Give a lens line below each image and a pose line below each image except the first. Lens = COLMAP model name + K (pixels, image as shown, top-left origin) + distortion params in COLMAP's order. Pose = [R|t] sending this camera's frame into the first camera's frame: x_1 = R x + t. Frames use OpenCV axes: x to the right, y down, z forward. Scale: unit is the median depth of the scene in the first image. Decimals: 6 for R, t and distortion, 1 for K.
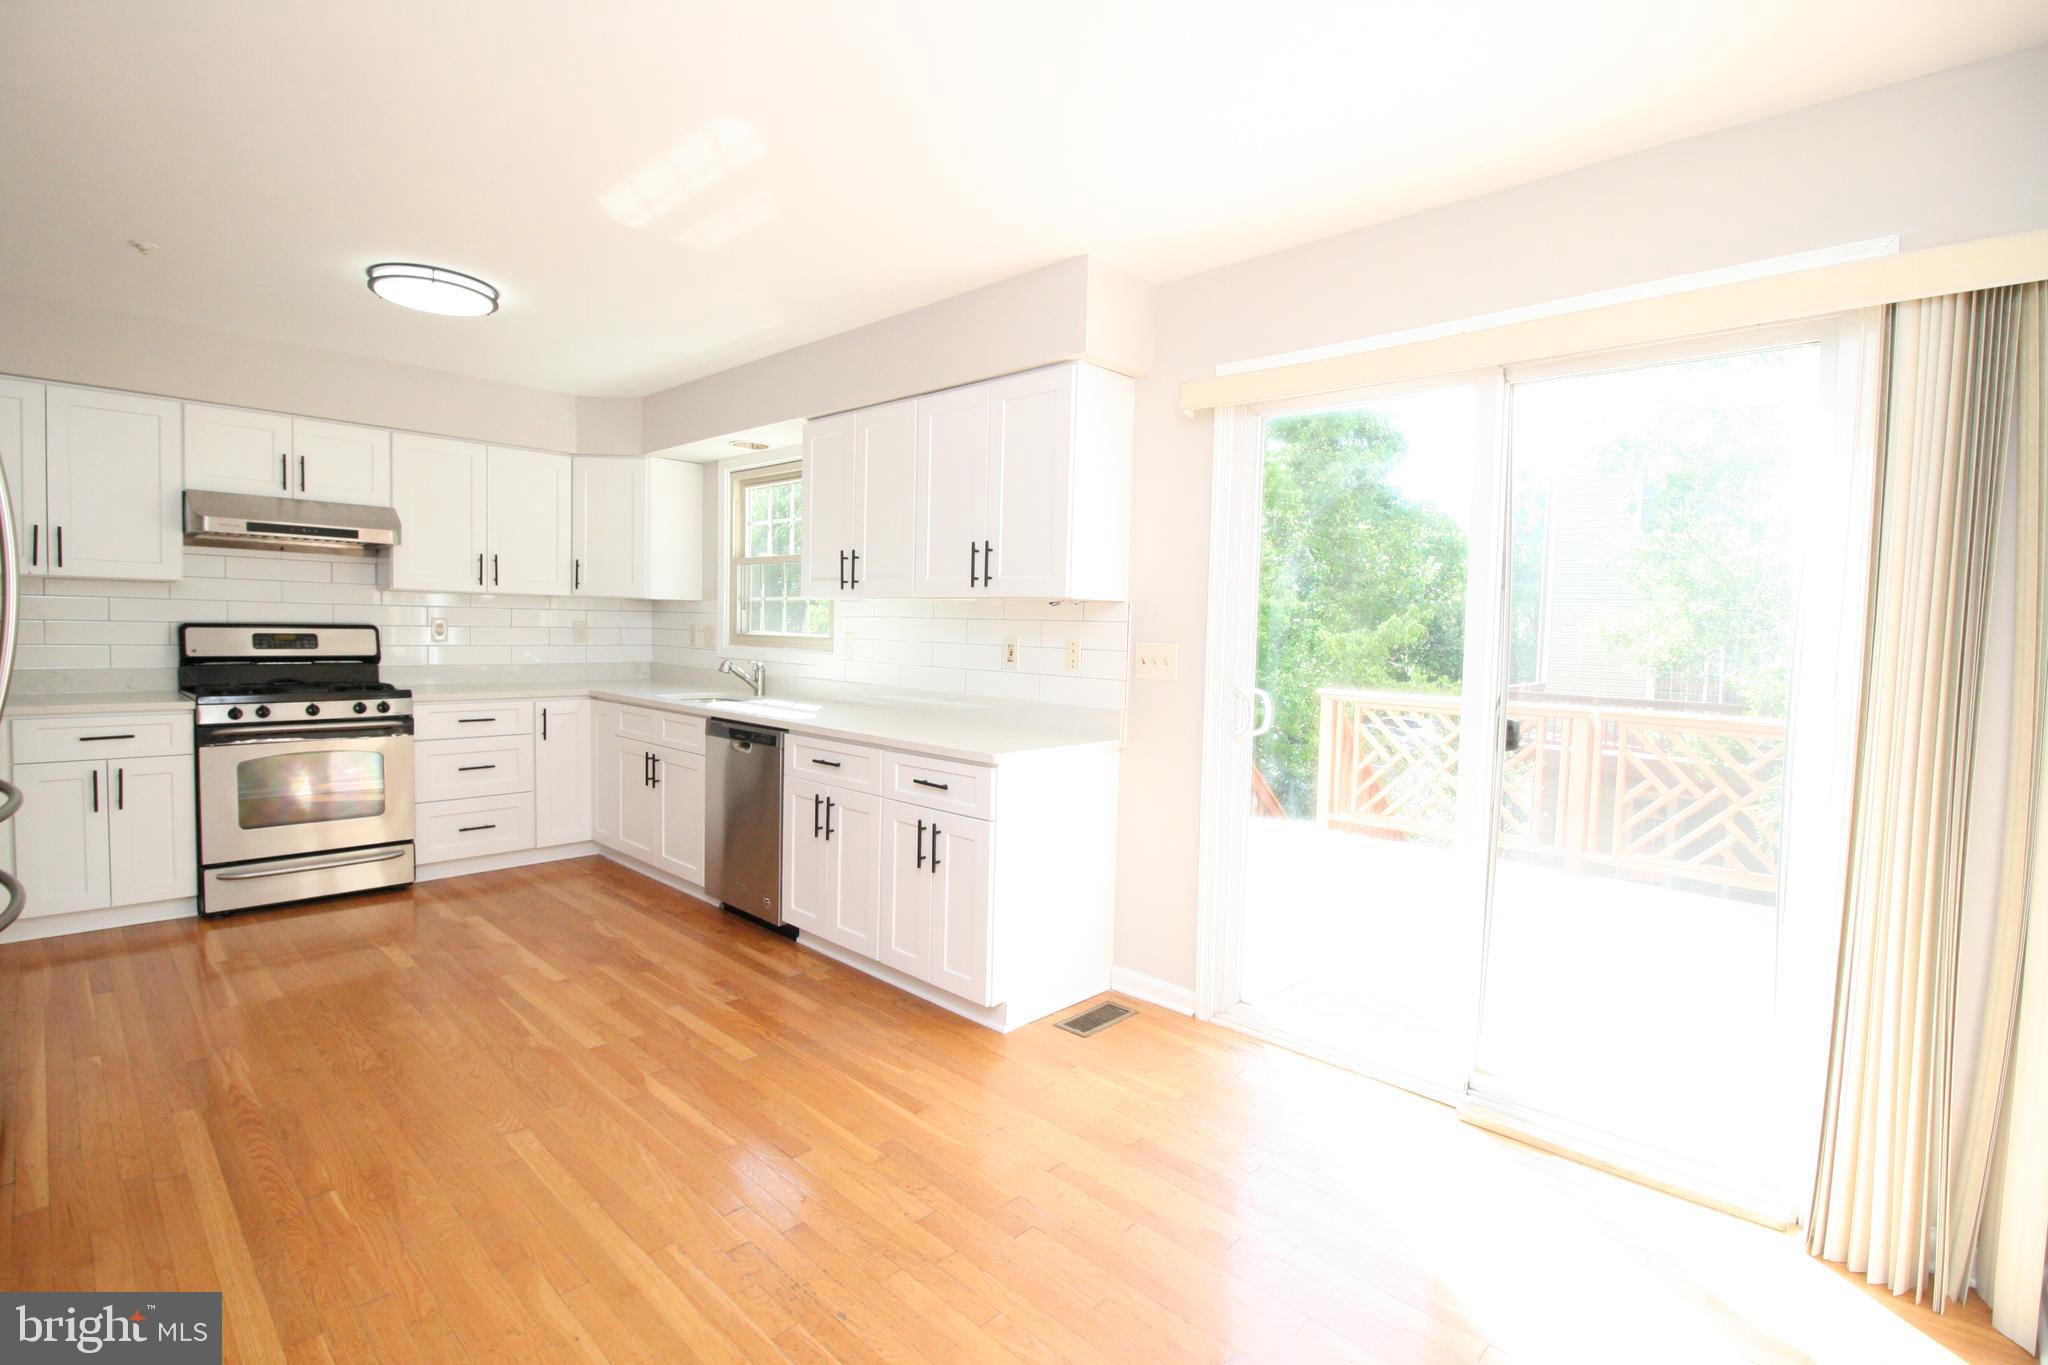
lens RADIAL K [[946.1, 0, 1012.4], [0, 946.1, 677.2], [0, 0, 1]] dist [-0.007133, -0.009660]
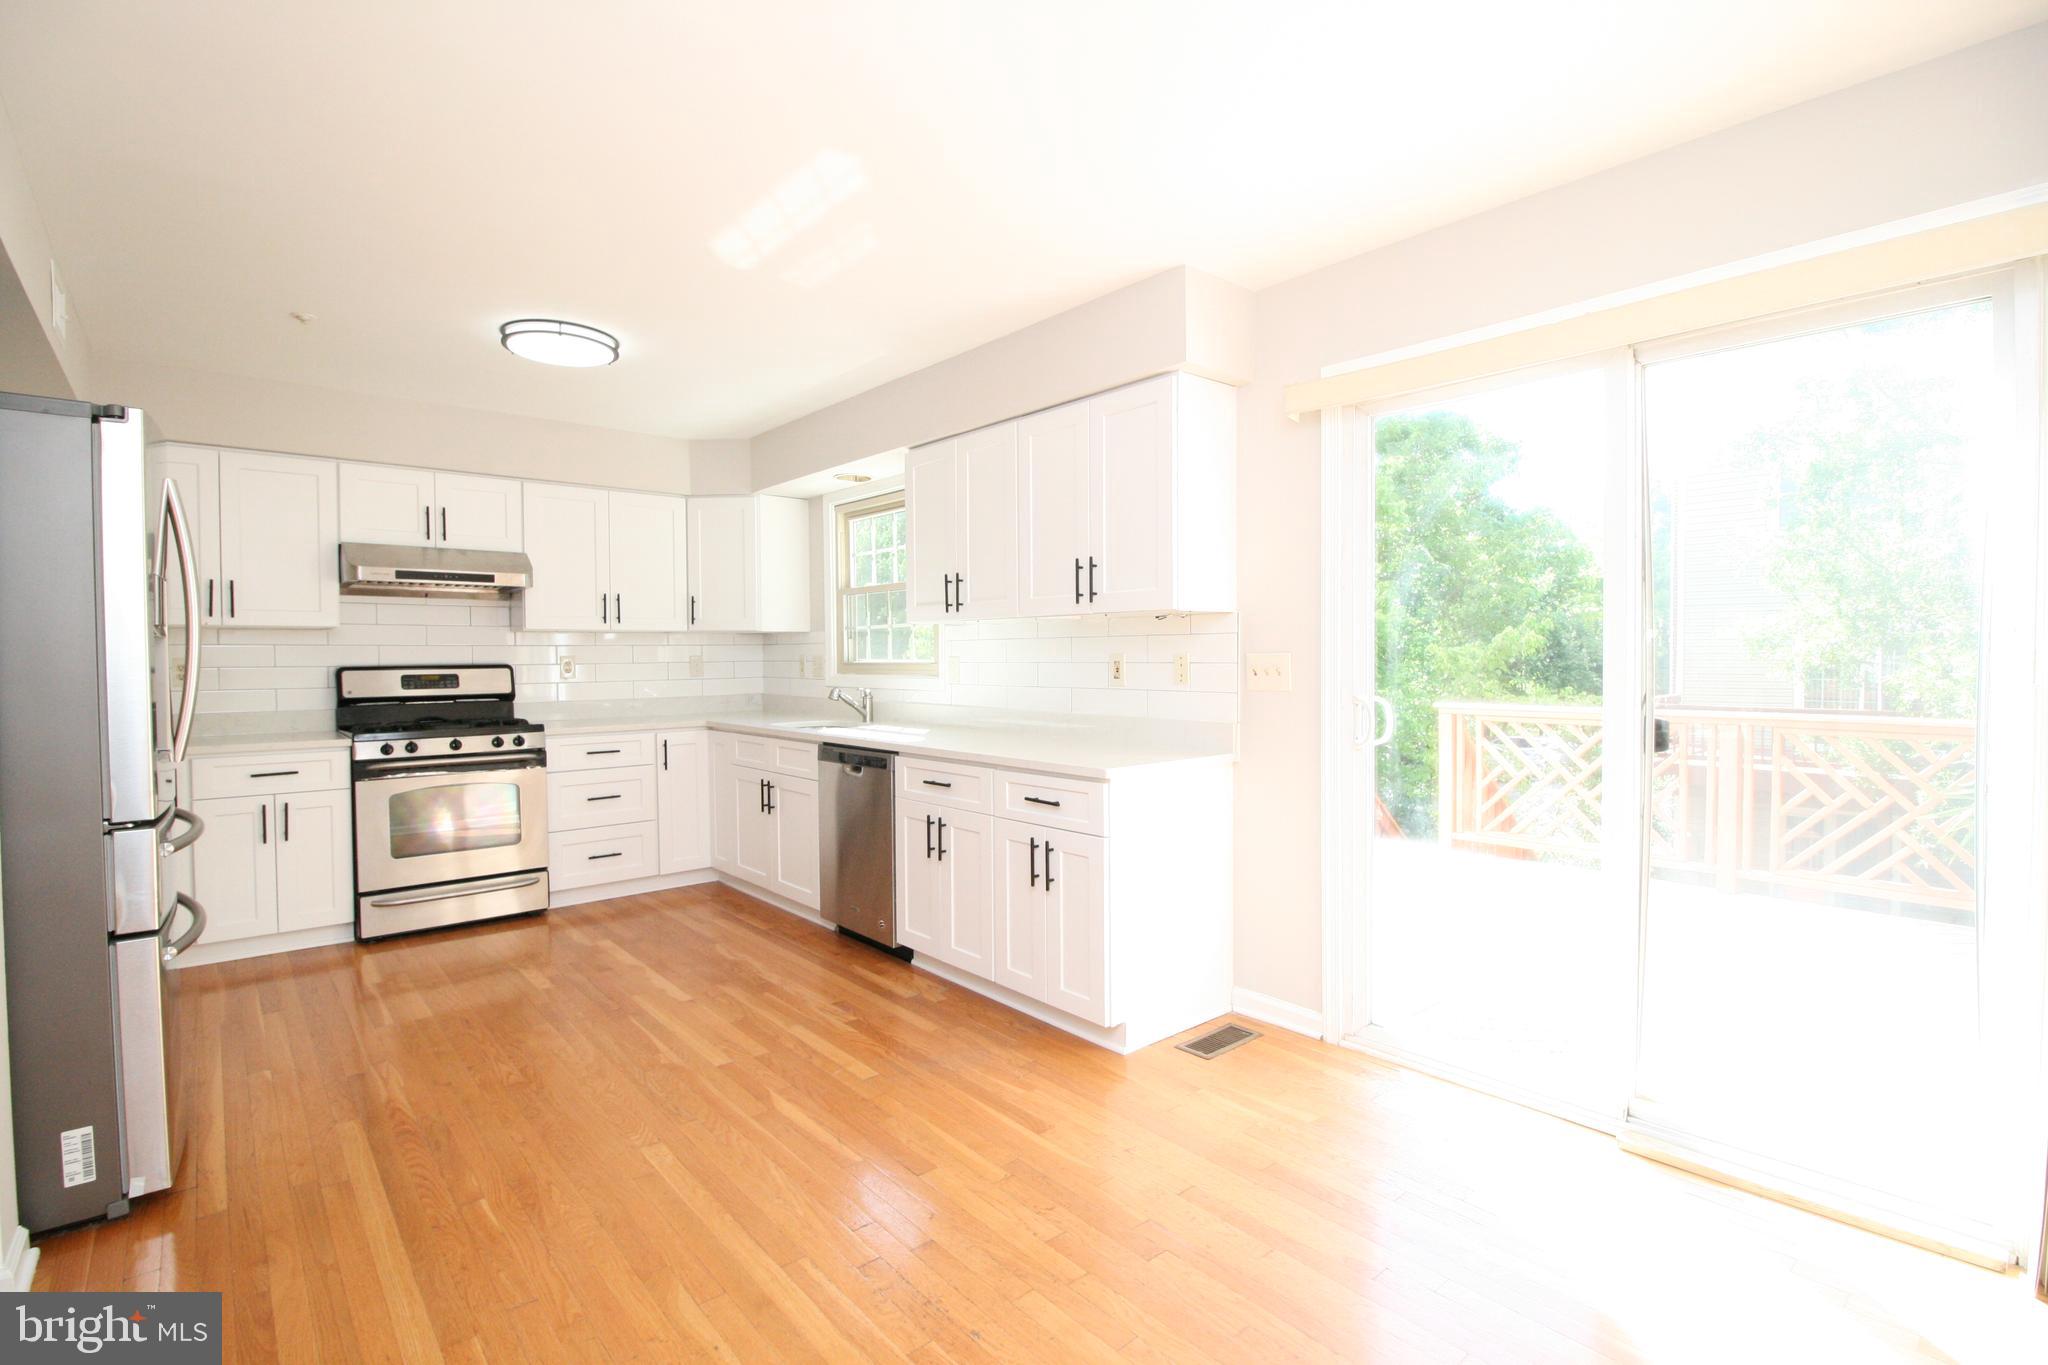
lens RADIAL K [[946.1, 0, 1016.5], [0, 946.1, 680.5], [0, 0, 1]] dist [-0.007133, -0.009660]
pose [[0.994774, -0.030043, -0.097586, -0.011207], [0.027276, 0.999191, -0.029563, 0.013012], [0.098395, 0.026746, 0.994788, 0.003509]]
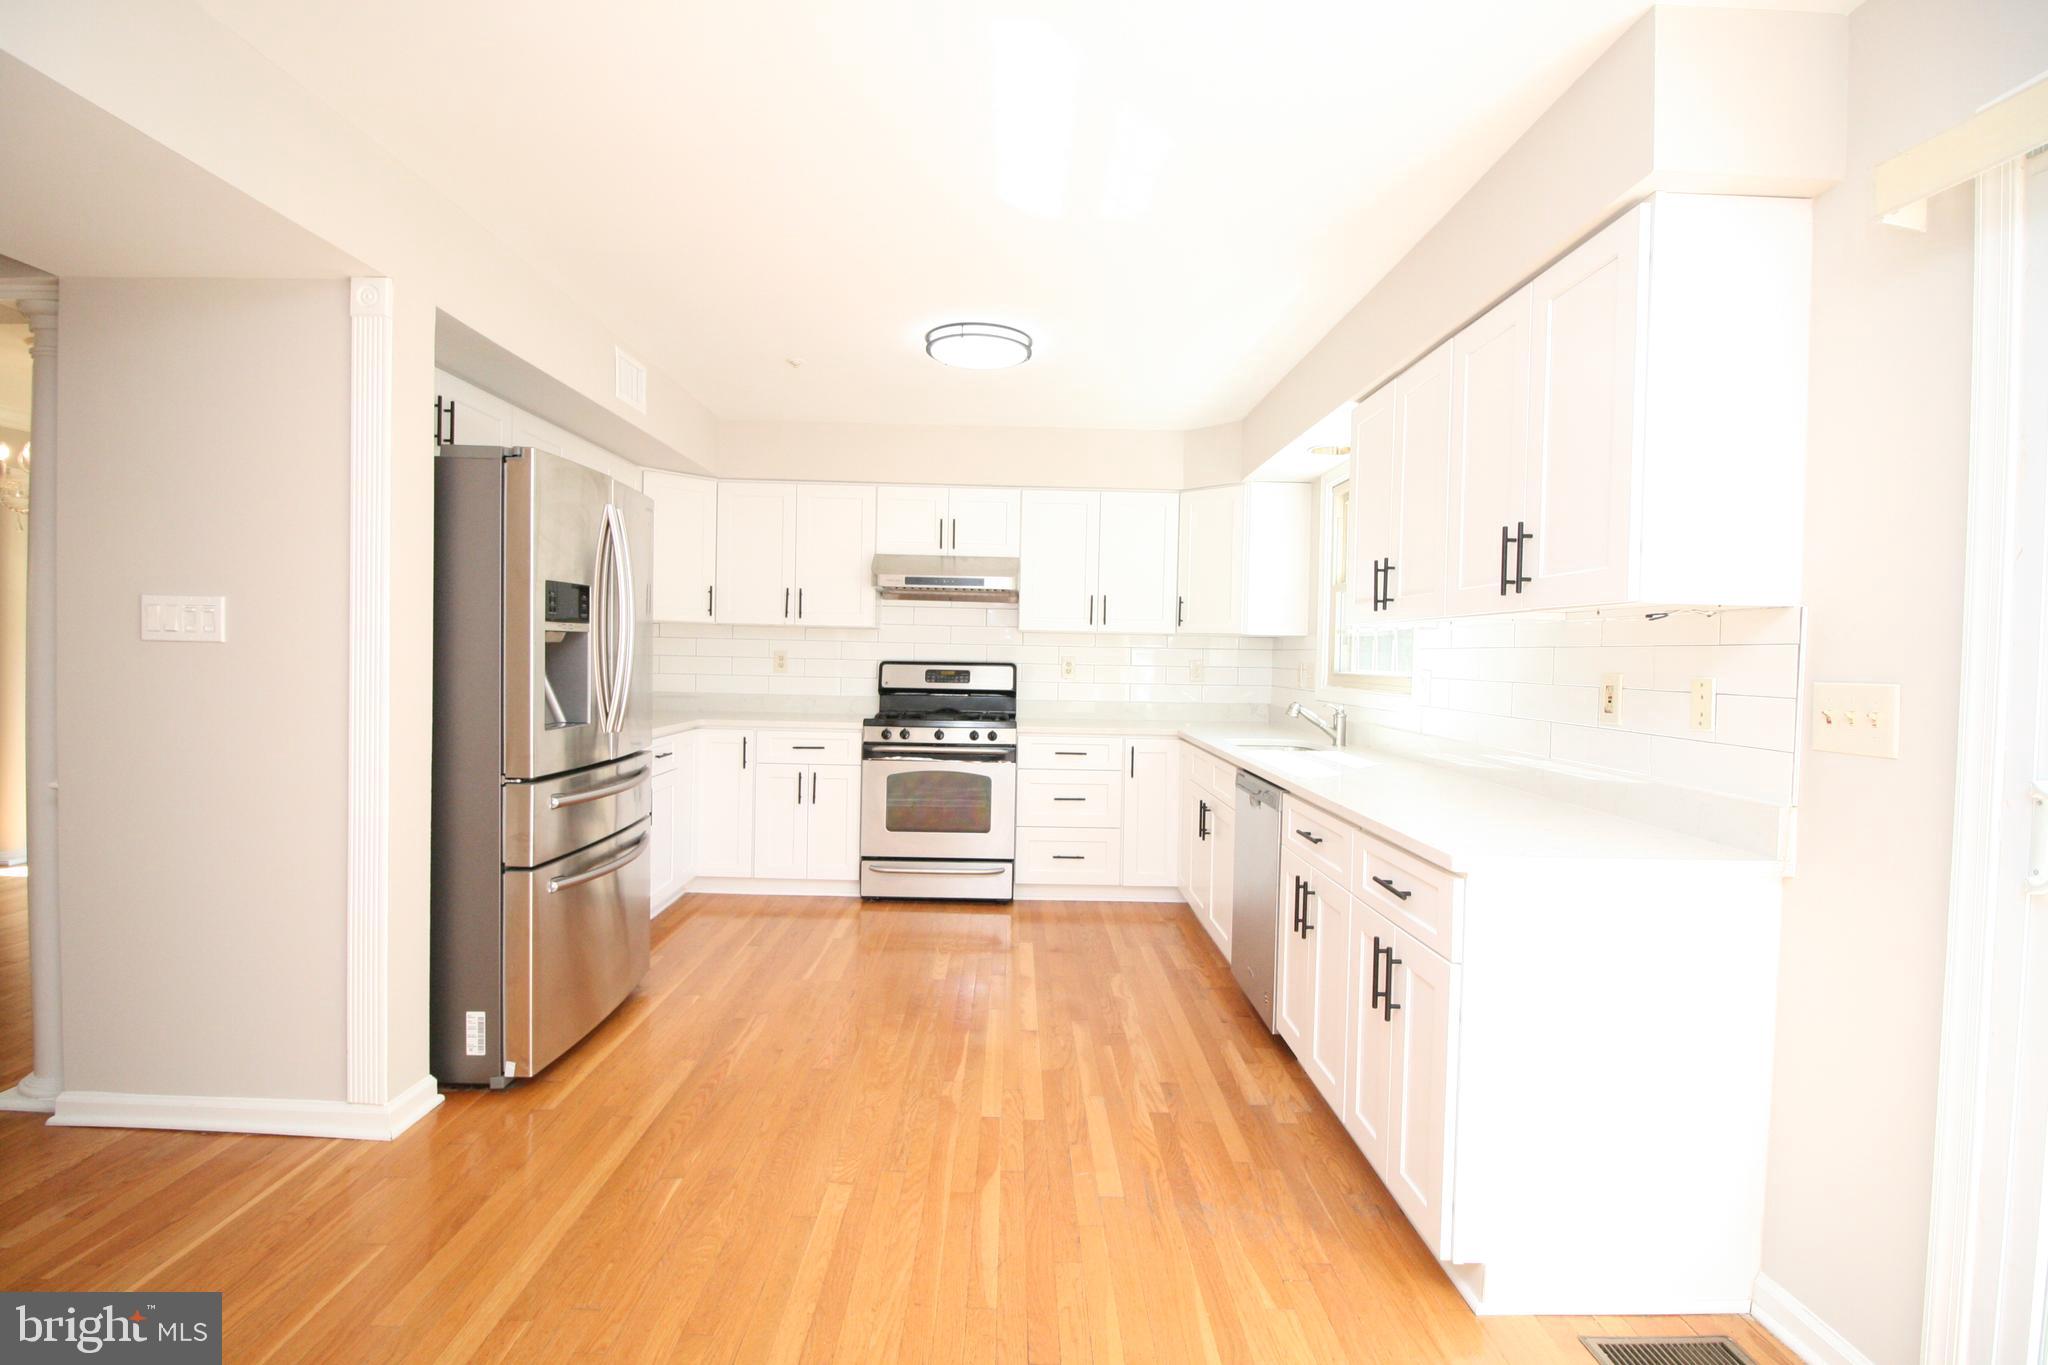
lens RADIAL K [[946.1, 0, 1021.0], [0, 946.1, 680.2], [0, 0, 1]] dist [-0.007133, -0.009660]
pose [[0.699405, 0.008966, -0.714670, 0.186479], [-0.043126, 0.998629, -0.029676, -0.002539], [0.713424, 0.051576, 0.698832, 0.298257]]
